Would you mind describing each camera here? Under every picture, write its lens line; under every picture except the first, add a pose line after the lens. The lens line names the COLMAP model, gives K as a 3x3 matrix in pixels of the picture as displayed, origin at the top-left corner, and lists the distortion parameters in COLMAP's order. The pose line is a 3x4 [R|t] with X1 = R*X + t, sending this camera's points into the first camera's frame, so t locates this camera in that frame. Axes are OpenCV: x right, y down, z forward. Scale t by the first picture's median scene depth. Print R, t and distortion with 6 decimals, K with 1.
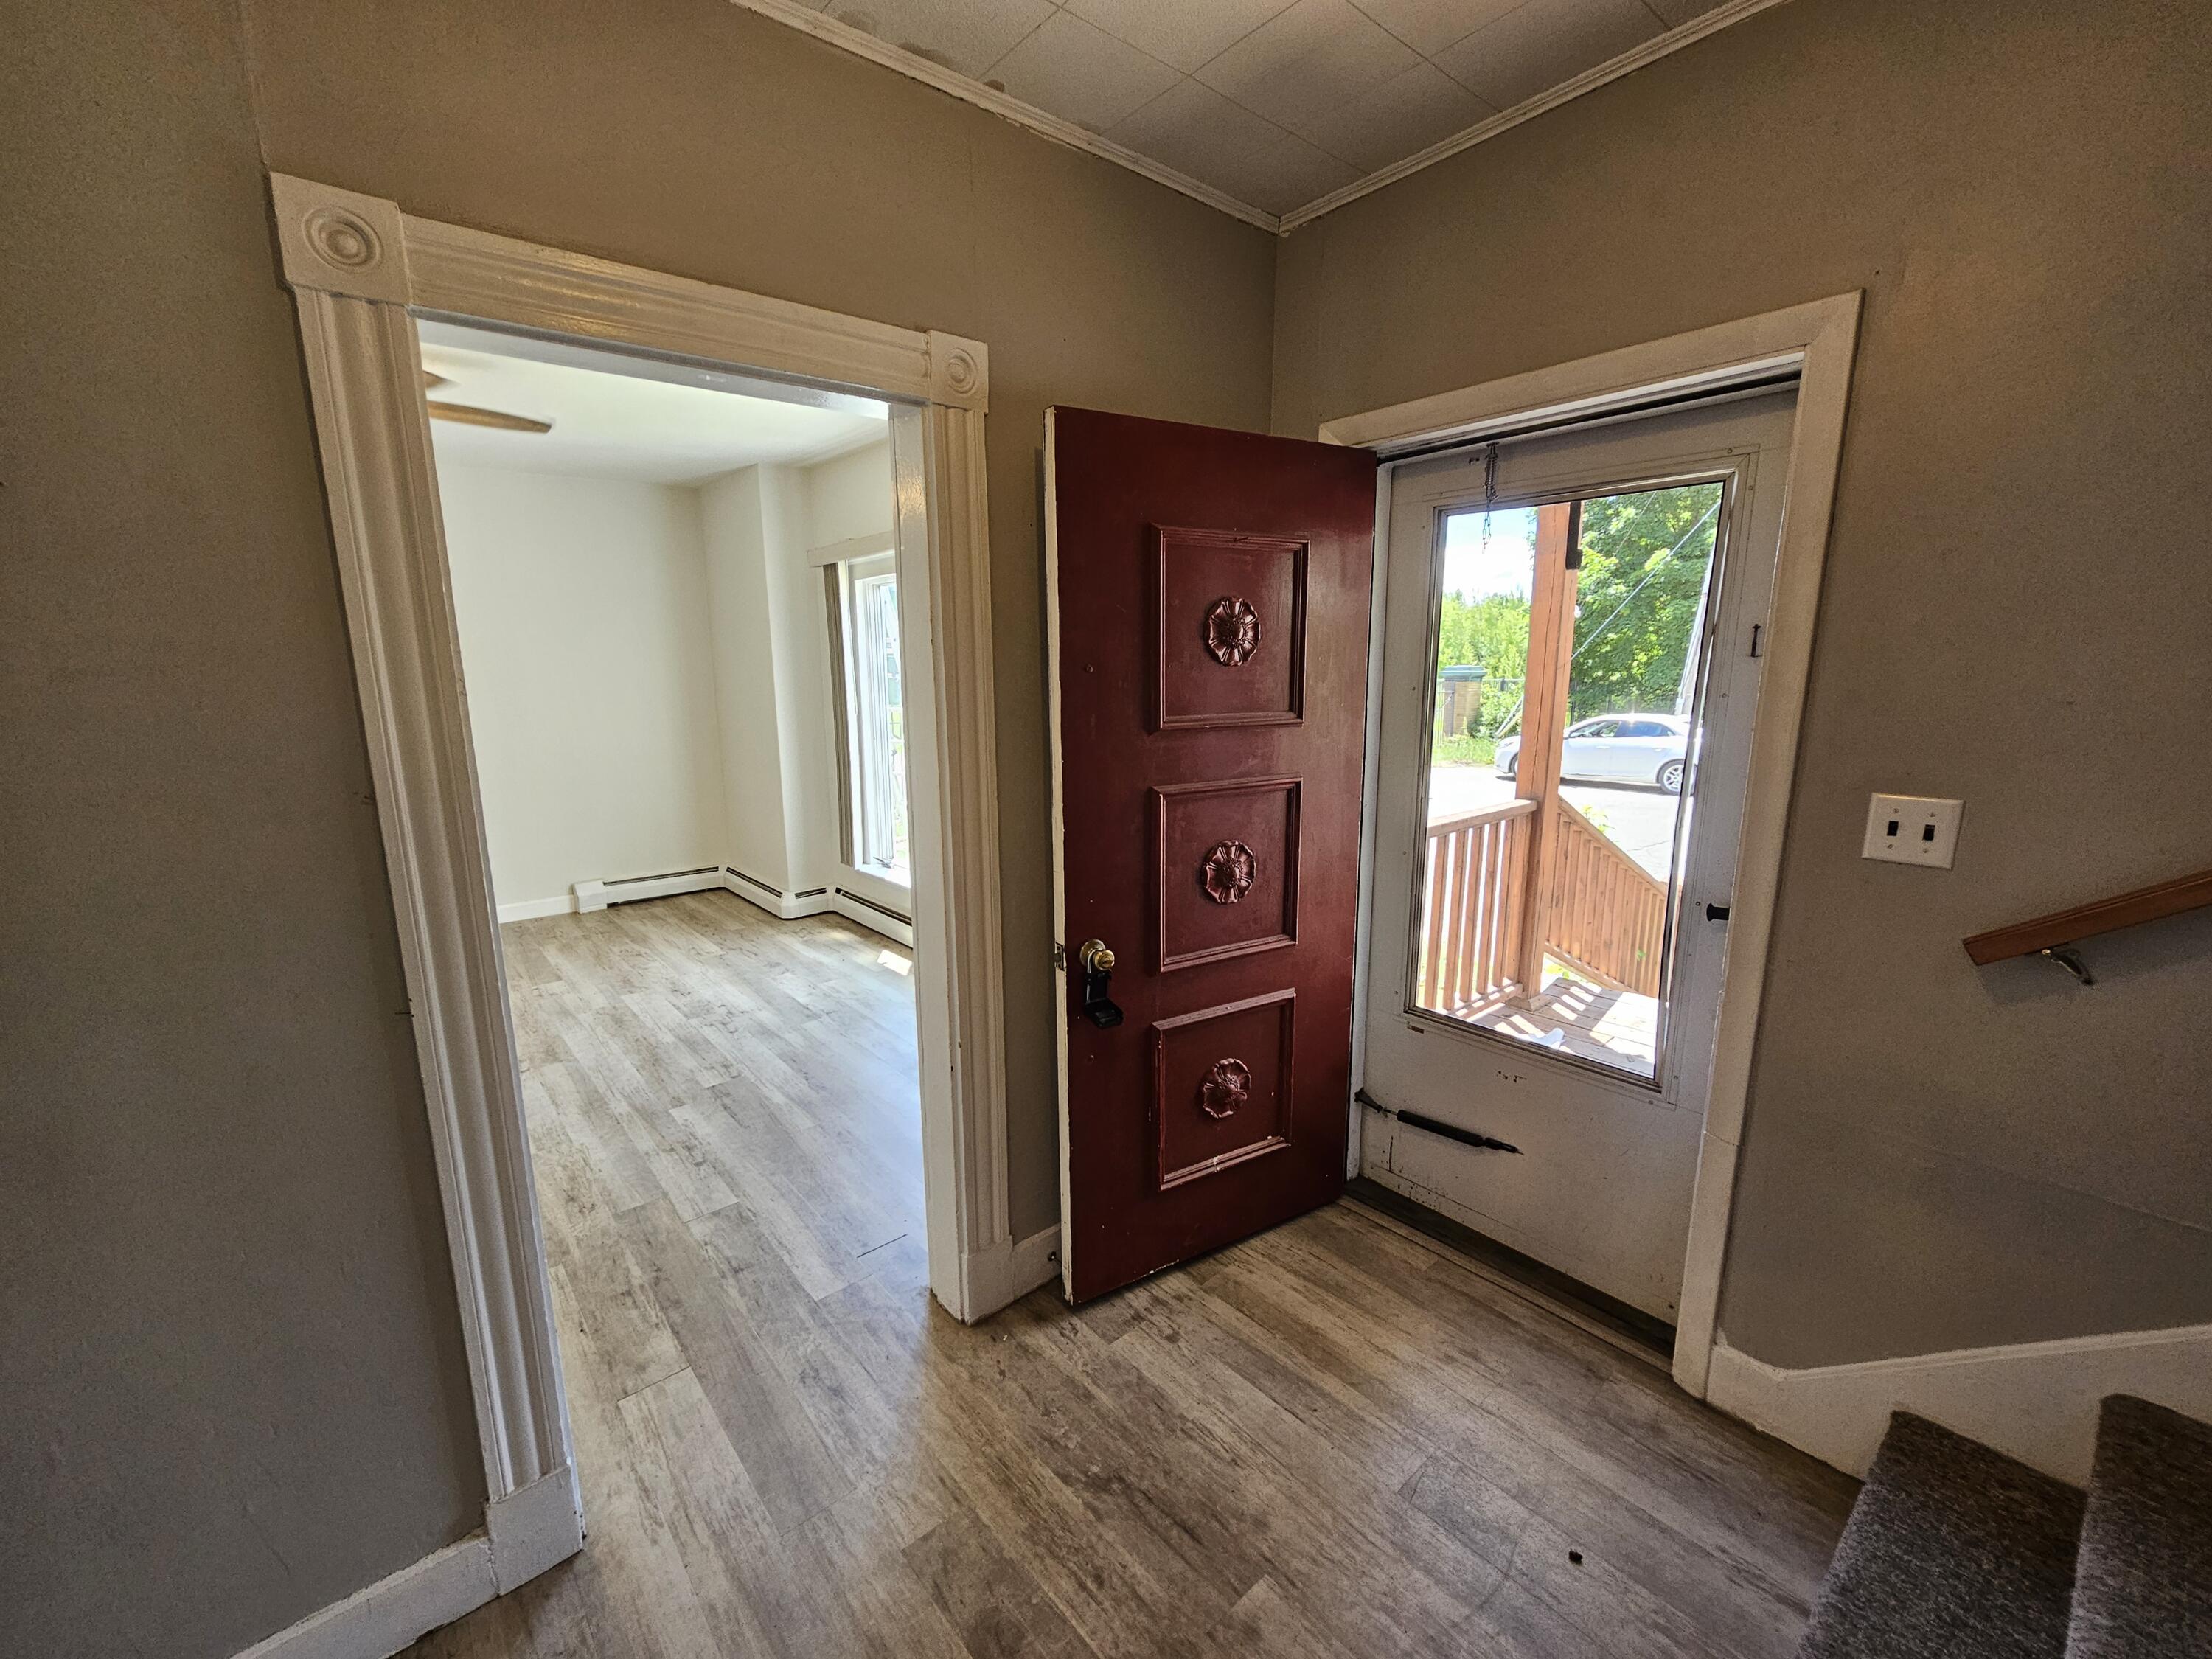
lens RADIAL K [[910.5, 0, 1097.3], [0, 910.5, 840.9], [0, 0, 1]] dist [-0.008034, 0.005756]
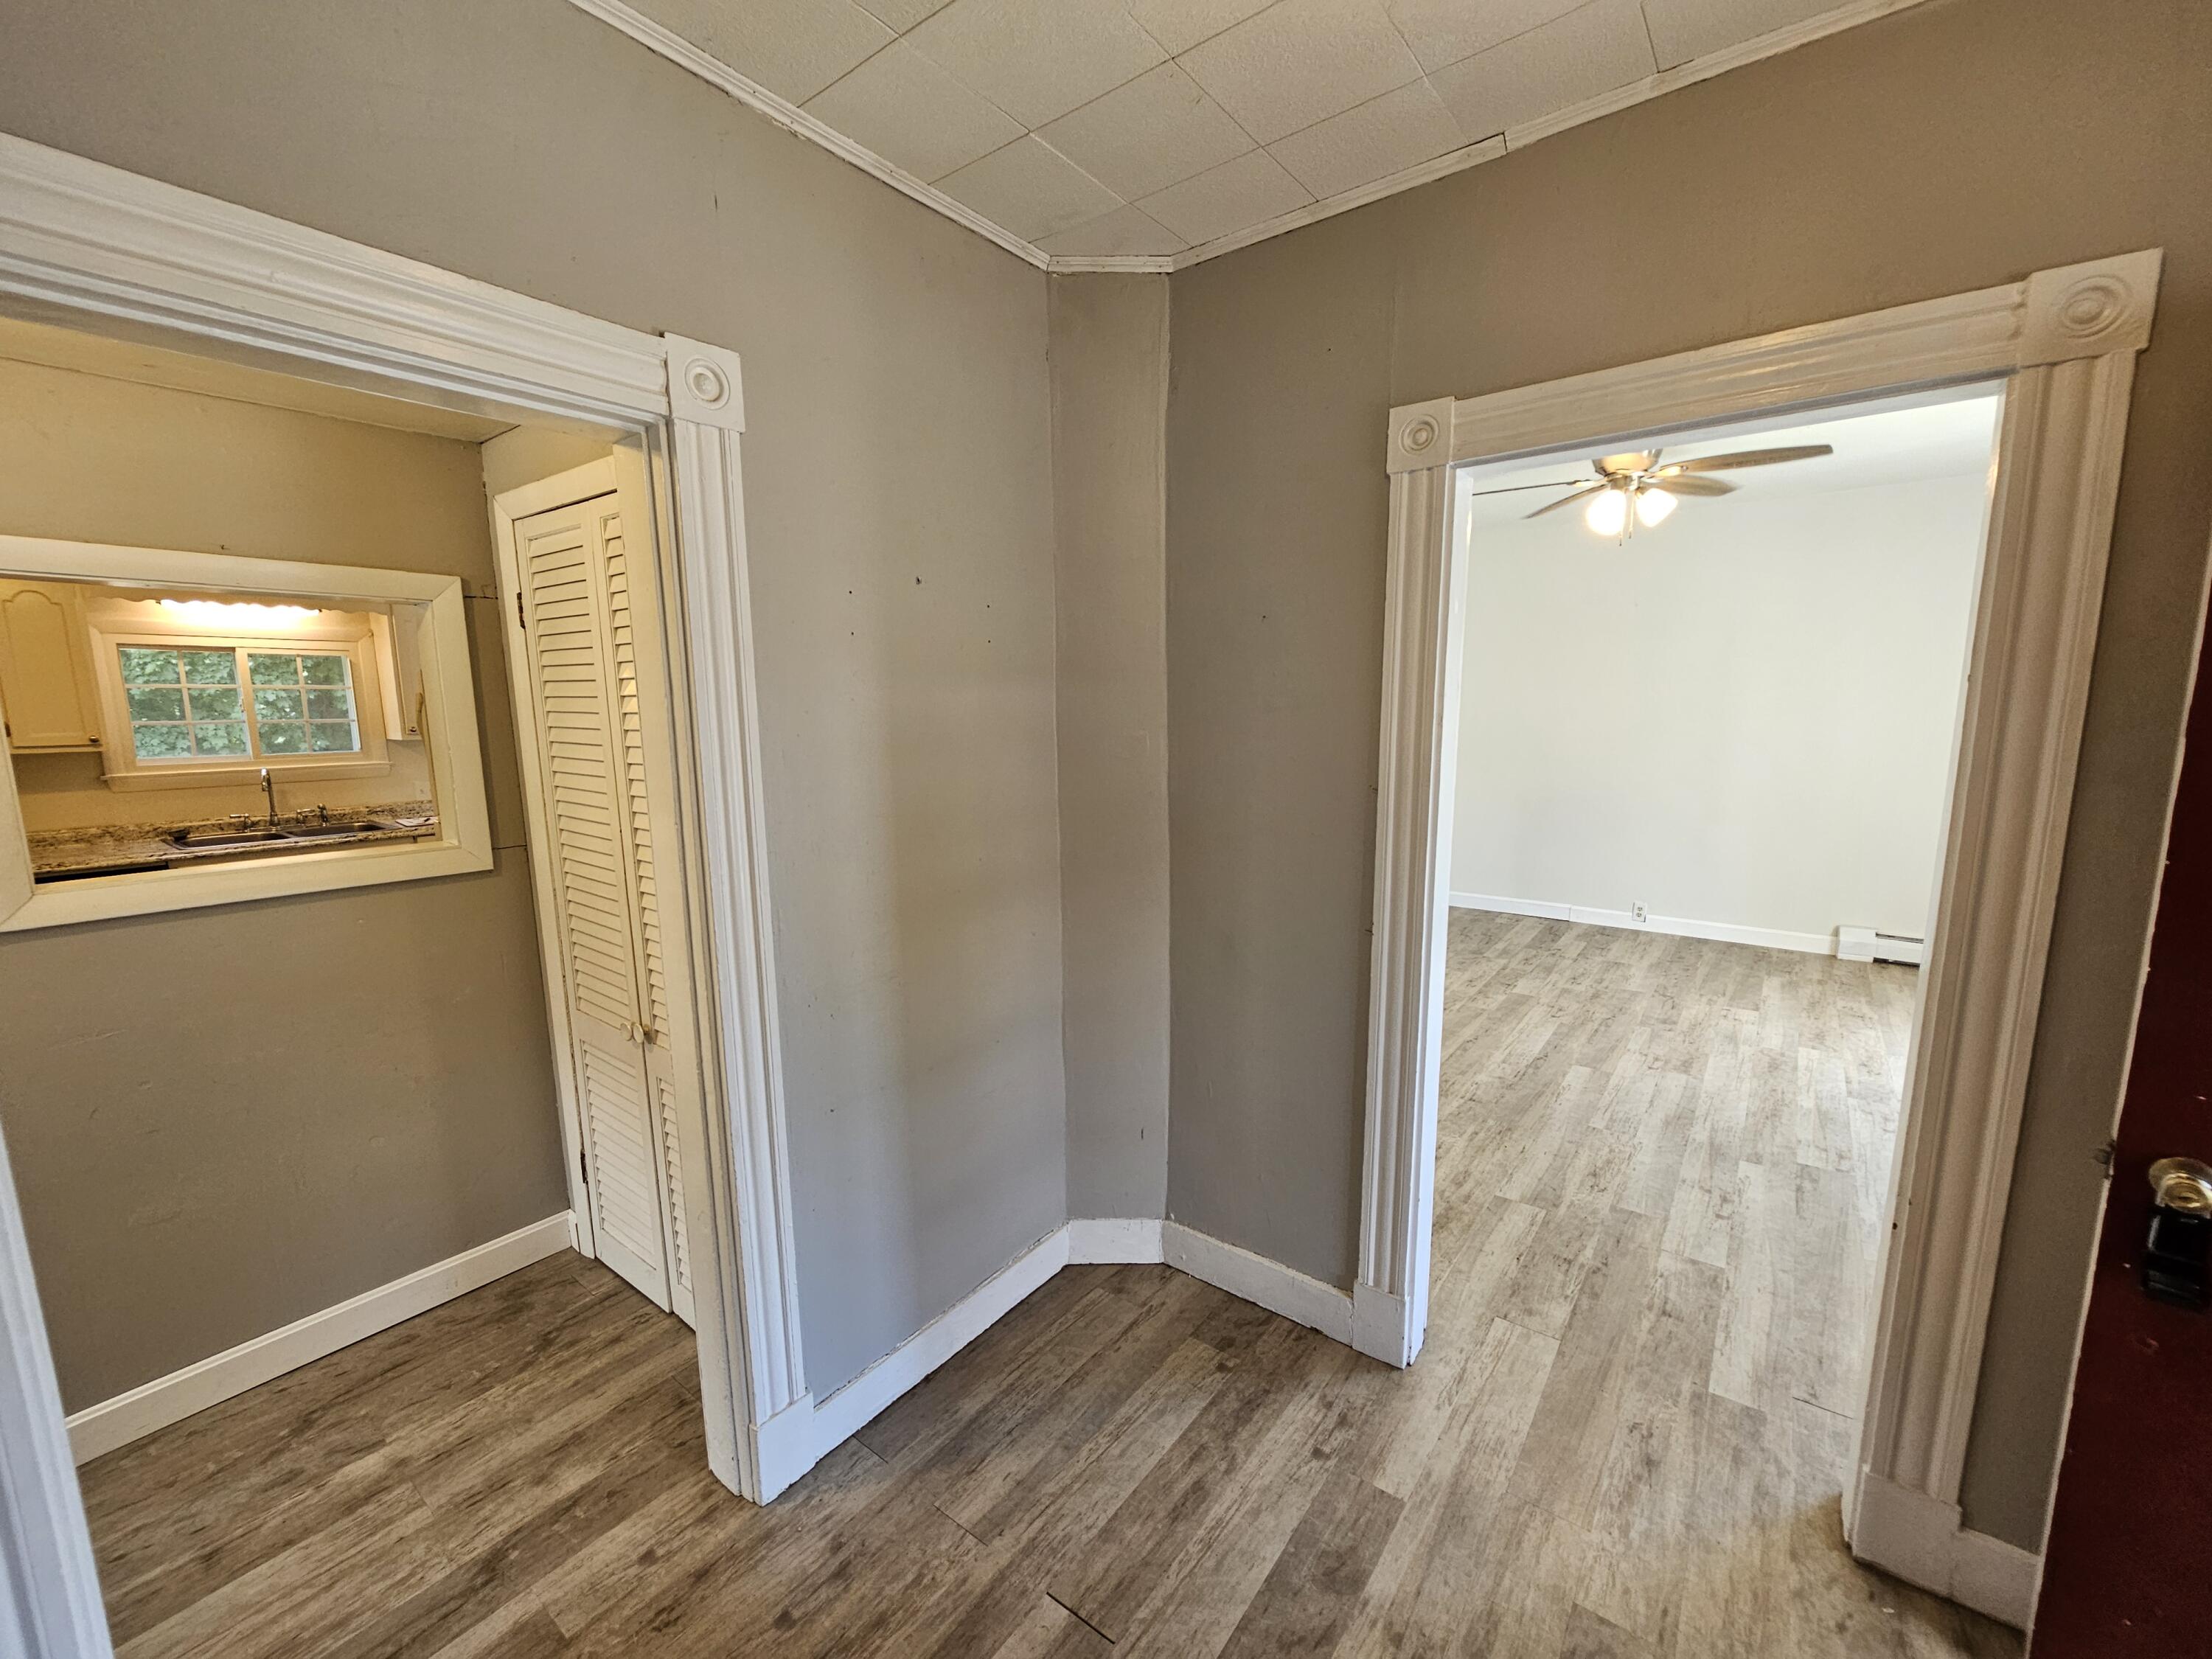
lens RADIAL K [[910.5, 0, 1097.3], [0, 910.5, 840.9], [0, 0, 1]] dist [-0.008034, 0.005756]
pose [[0.216118, 0.161790, -0.962869, 0.356892], [-0.180586, 0.975784, 0.123427, -0.039232], [0.959522, 0.147206, 0.240101, 0.104914]]
